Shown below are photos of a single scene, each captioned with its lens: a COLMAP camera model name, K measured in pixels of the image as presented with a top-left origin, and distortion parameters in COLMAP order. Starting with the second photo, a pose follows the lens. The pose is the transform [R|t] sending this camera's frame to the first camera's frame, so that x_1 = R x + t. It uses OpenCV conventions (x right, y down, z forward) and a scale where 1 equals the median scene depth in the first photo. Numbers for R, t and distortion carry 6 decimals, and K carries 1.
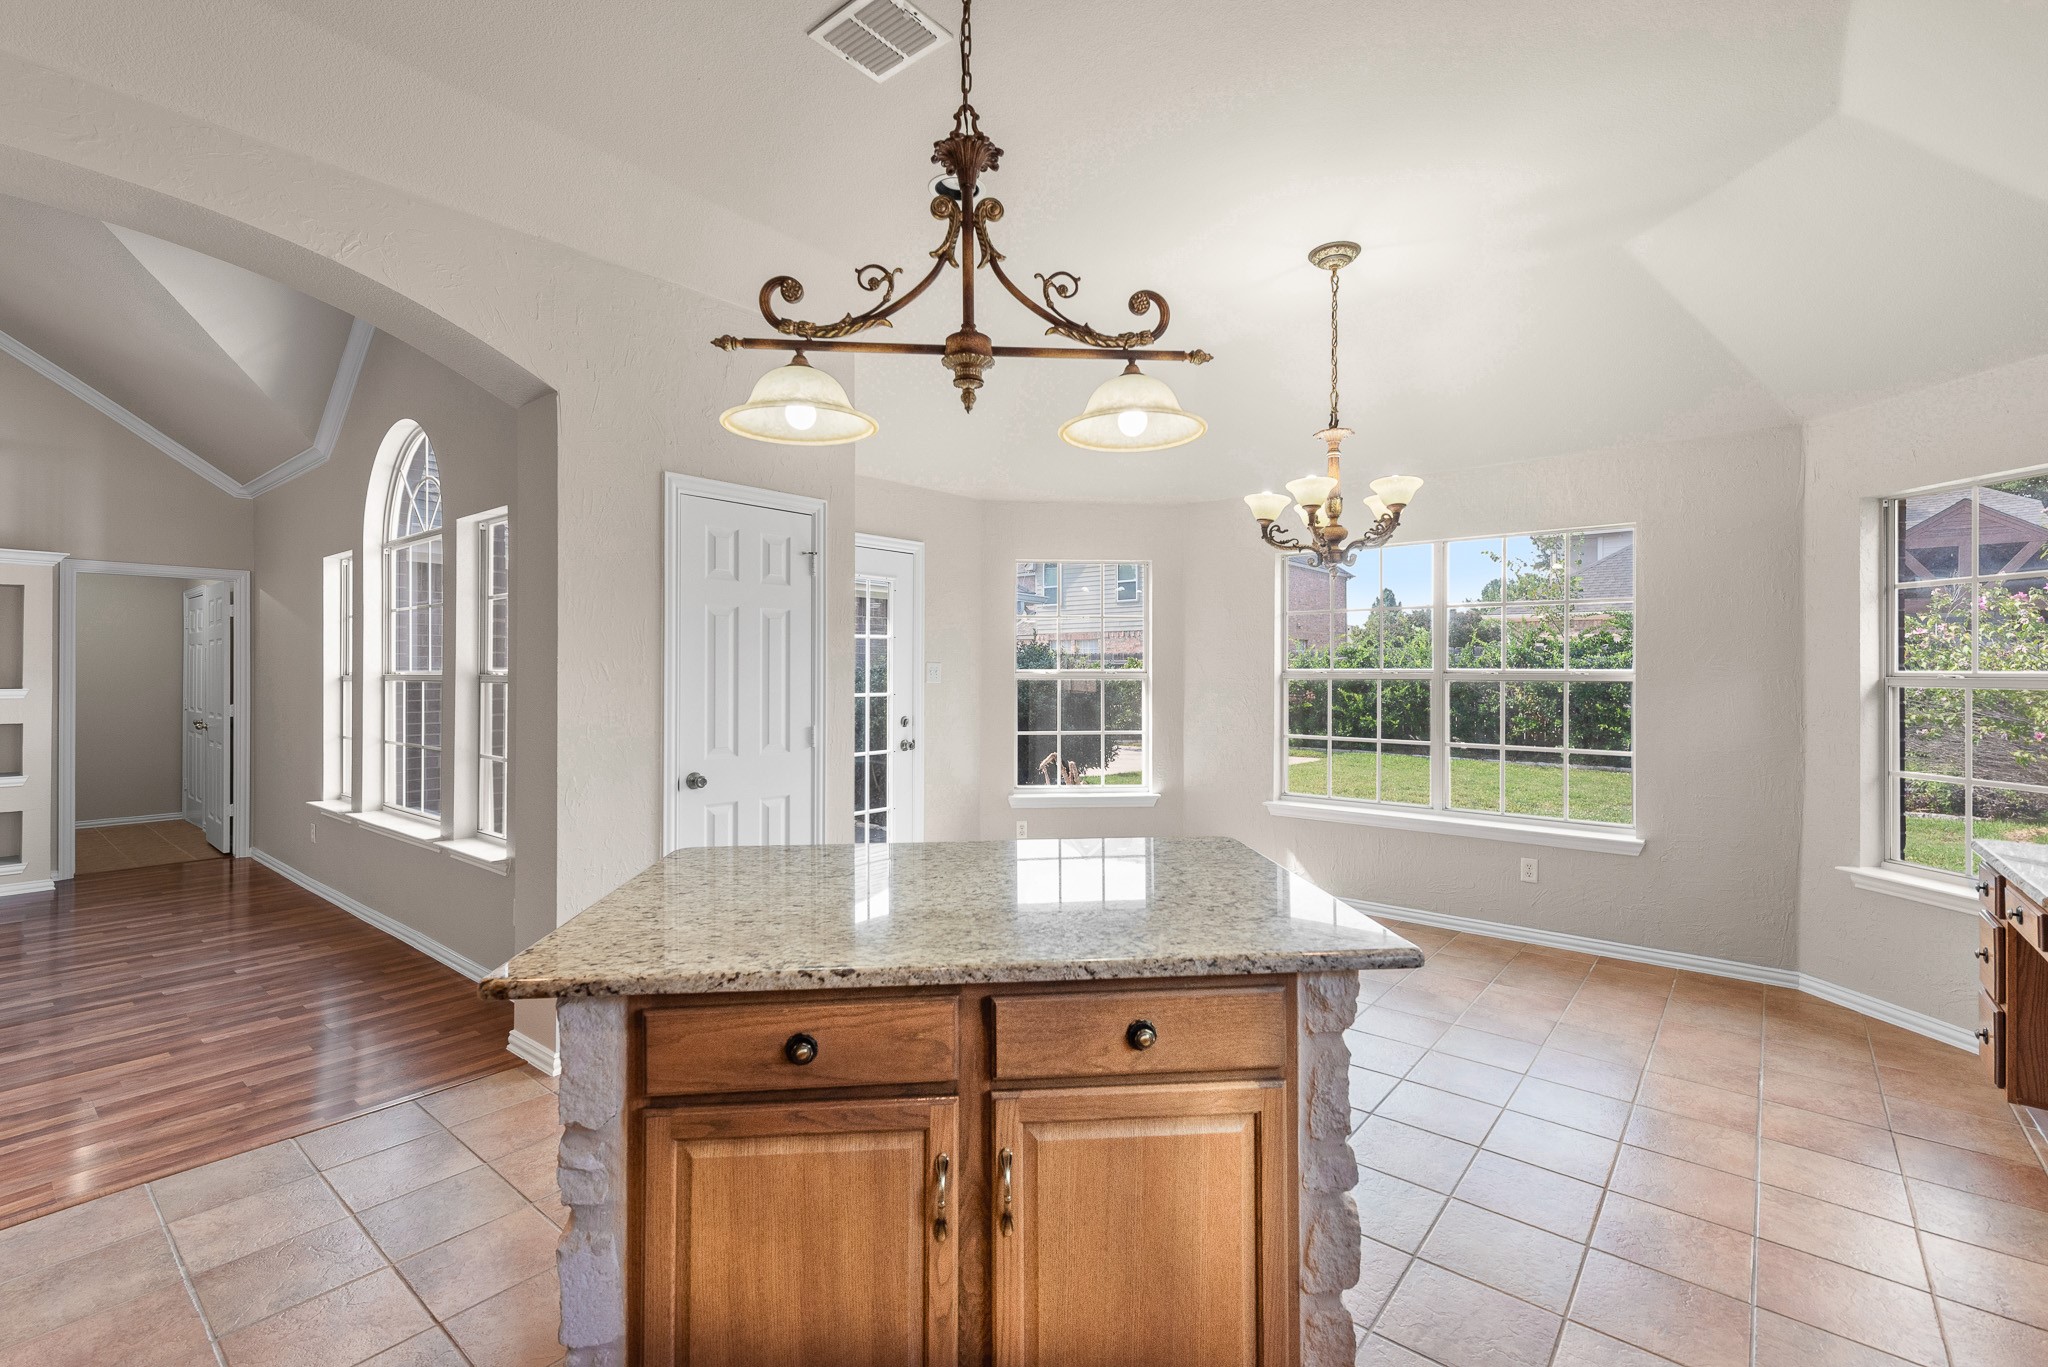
lens RADIAL K [[877.4, 0, 1023.4], [0, 877.4, 668.9], [0, 0, 1]] dist [0.009763, -0.003241]
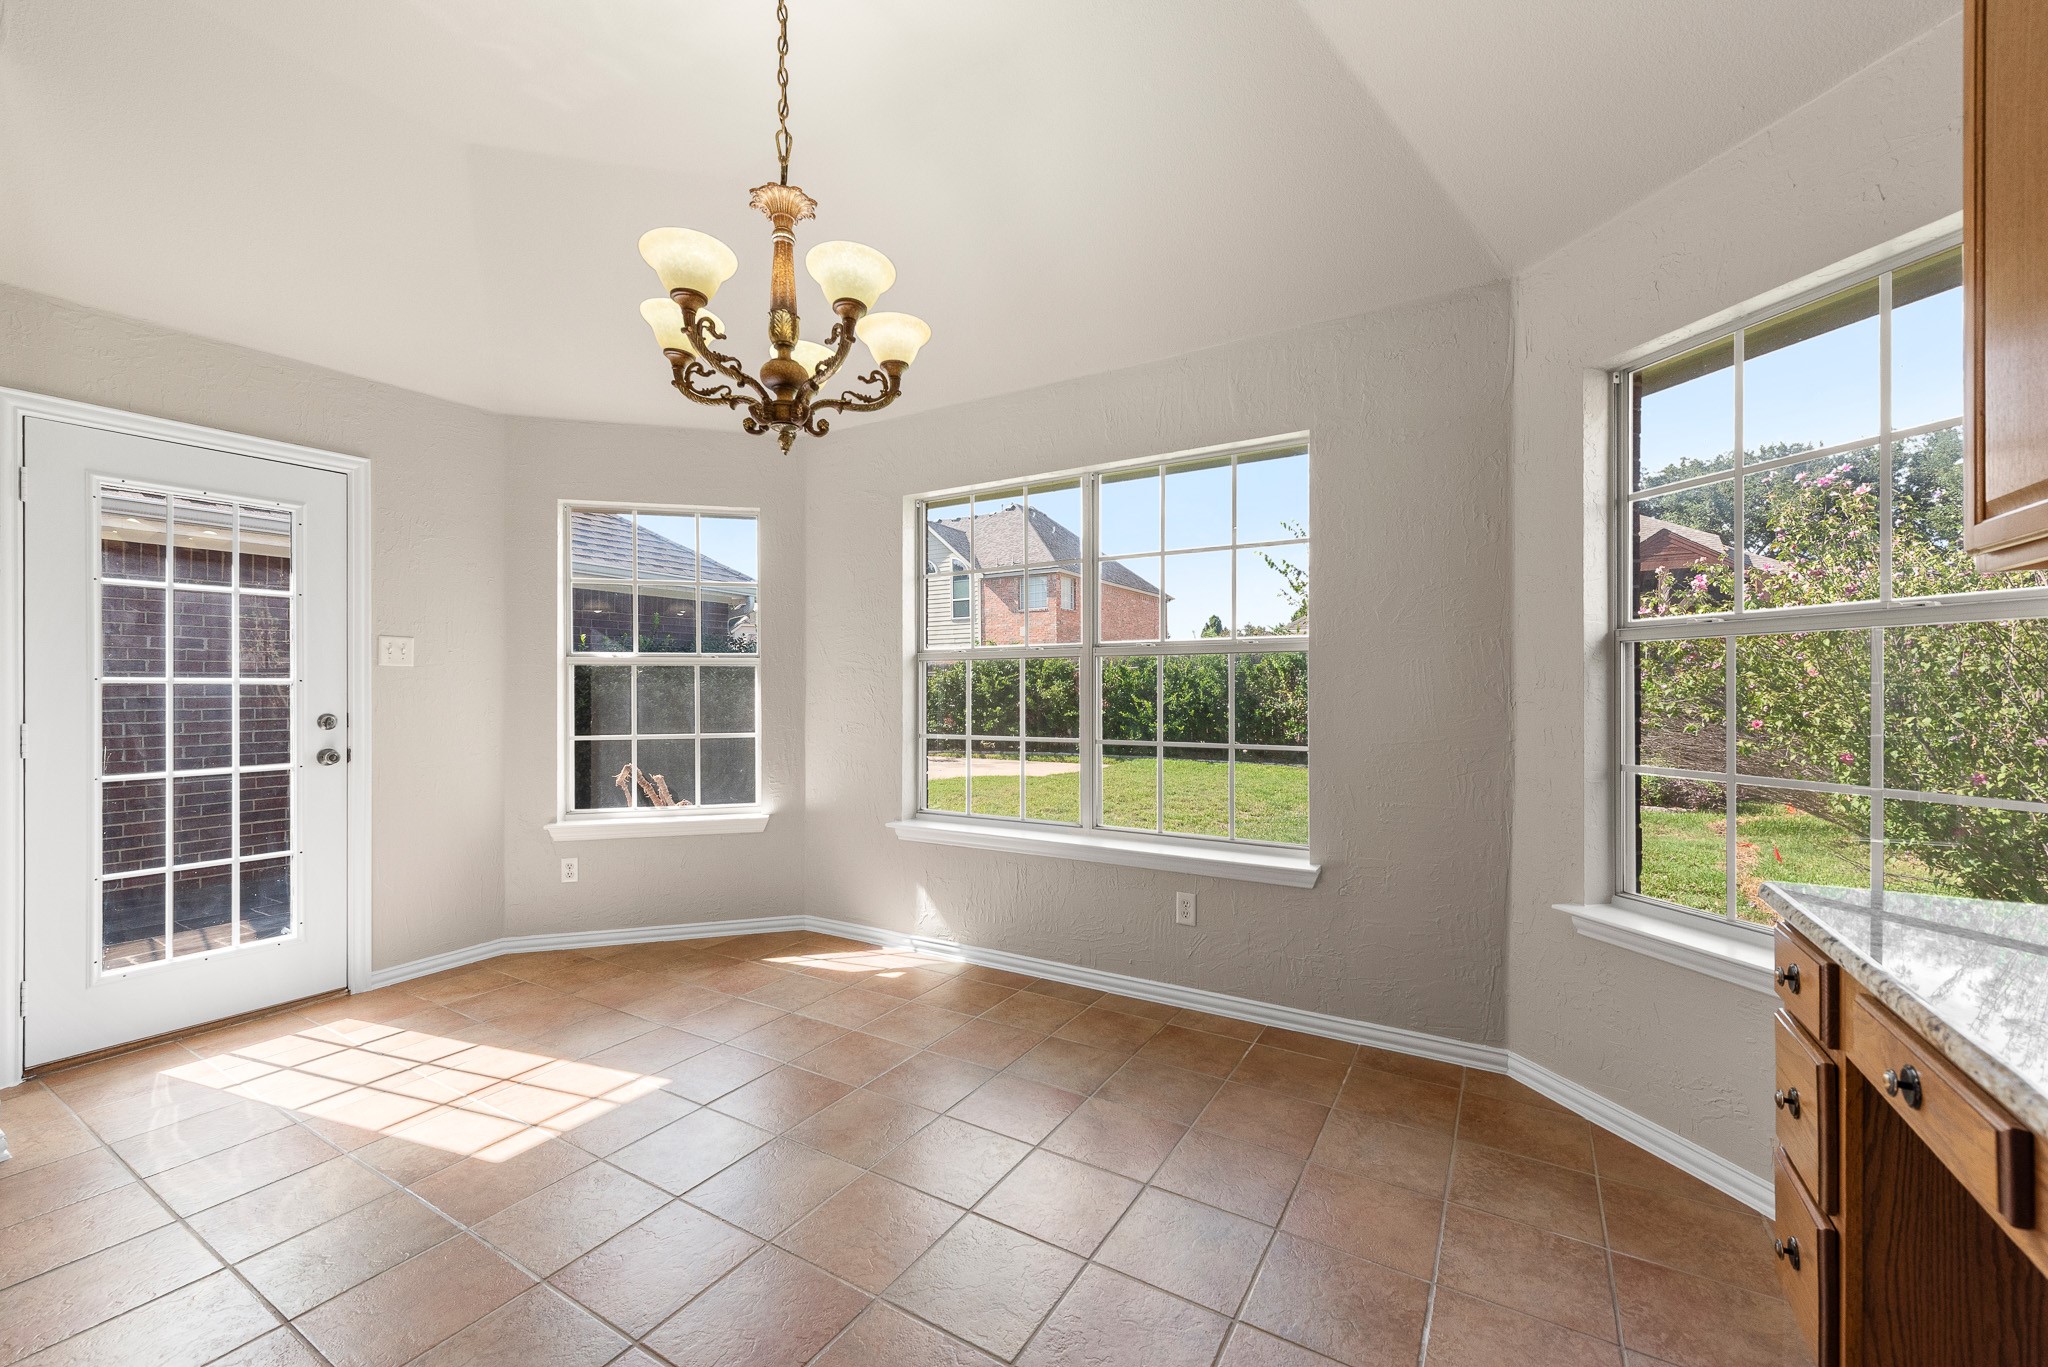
lens RADIAL K [[806.6, 0, 1014.2], [0, 806.6, 692.3], [0, 0, 1]] dist [0.012286, -0.002184]
pose [[0.989345, -0.007193, 0.145415, 0.356268], [0.006299, 0.999958, 0.006608, 0.044853], [-0.145456, -0.005622, 0.989349, 0.375238]]
